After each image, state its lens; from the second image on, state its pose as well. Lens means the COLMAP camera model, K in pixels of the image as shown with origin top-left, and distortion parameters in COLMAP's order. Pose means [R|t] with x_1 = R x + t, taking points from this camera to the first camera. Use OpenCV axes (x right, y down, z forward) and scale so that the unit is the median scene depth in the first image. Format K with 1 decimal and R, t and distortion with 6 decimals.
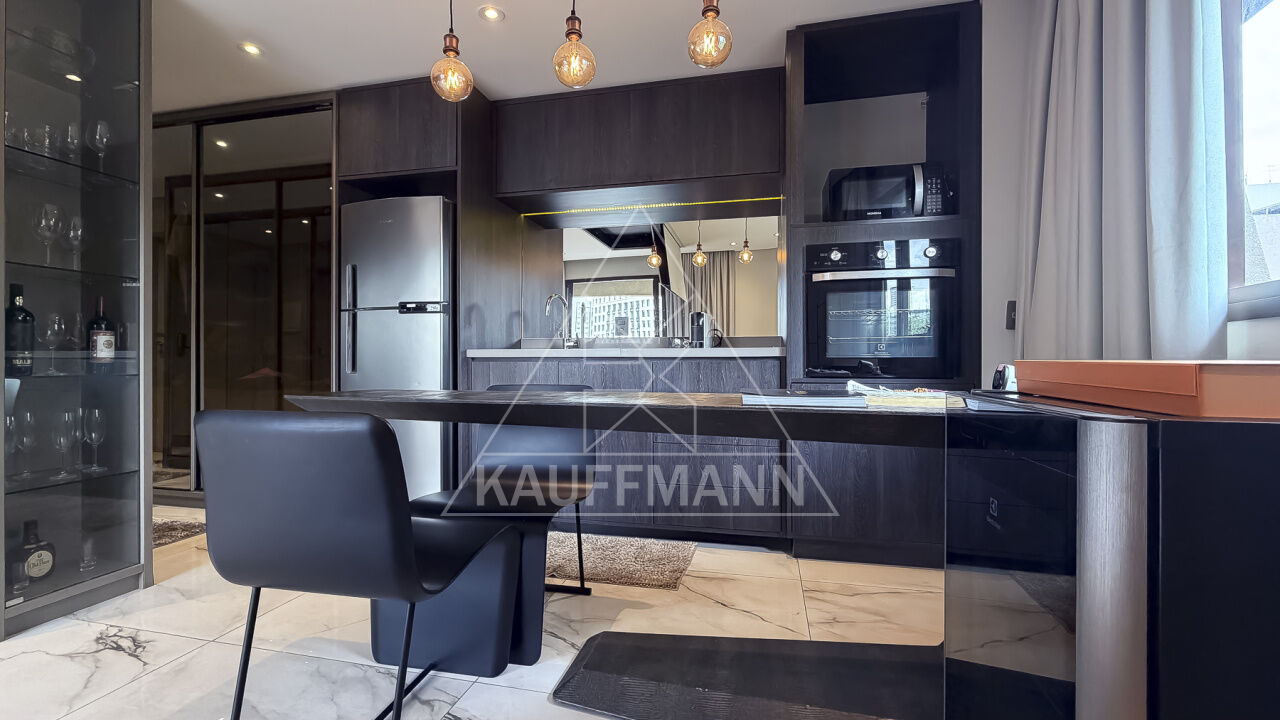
lens RADIAL K [[513.4, 0, 647.4], [0, 513.4, 361.1], [0, 0, 1]] dist [-0.004205, 0.000448]
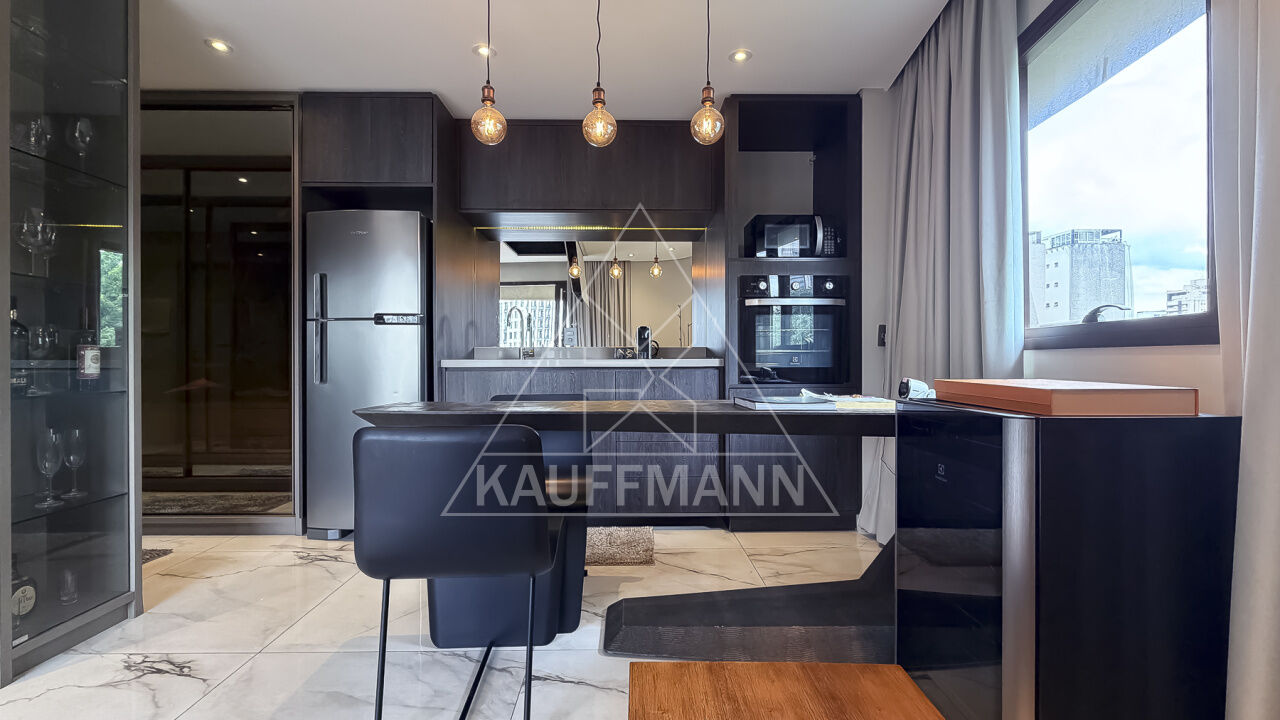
lens RADIAL K [[513.4, 0, 650.2], [0, 513.4, 357.6], [0, 0, 1]] dist [-0.004205, 0.000448]
pose [[0.962137, 0.004370, 0.272531, -0.326109], [-0.003219, 0.999984, -0.004669, -0.033775], [-0.272547, 0.003614, 0.962136, -0.169097]]
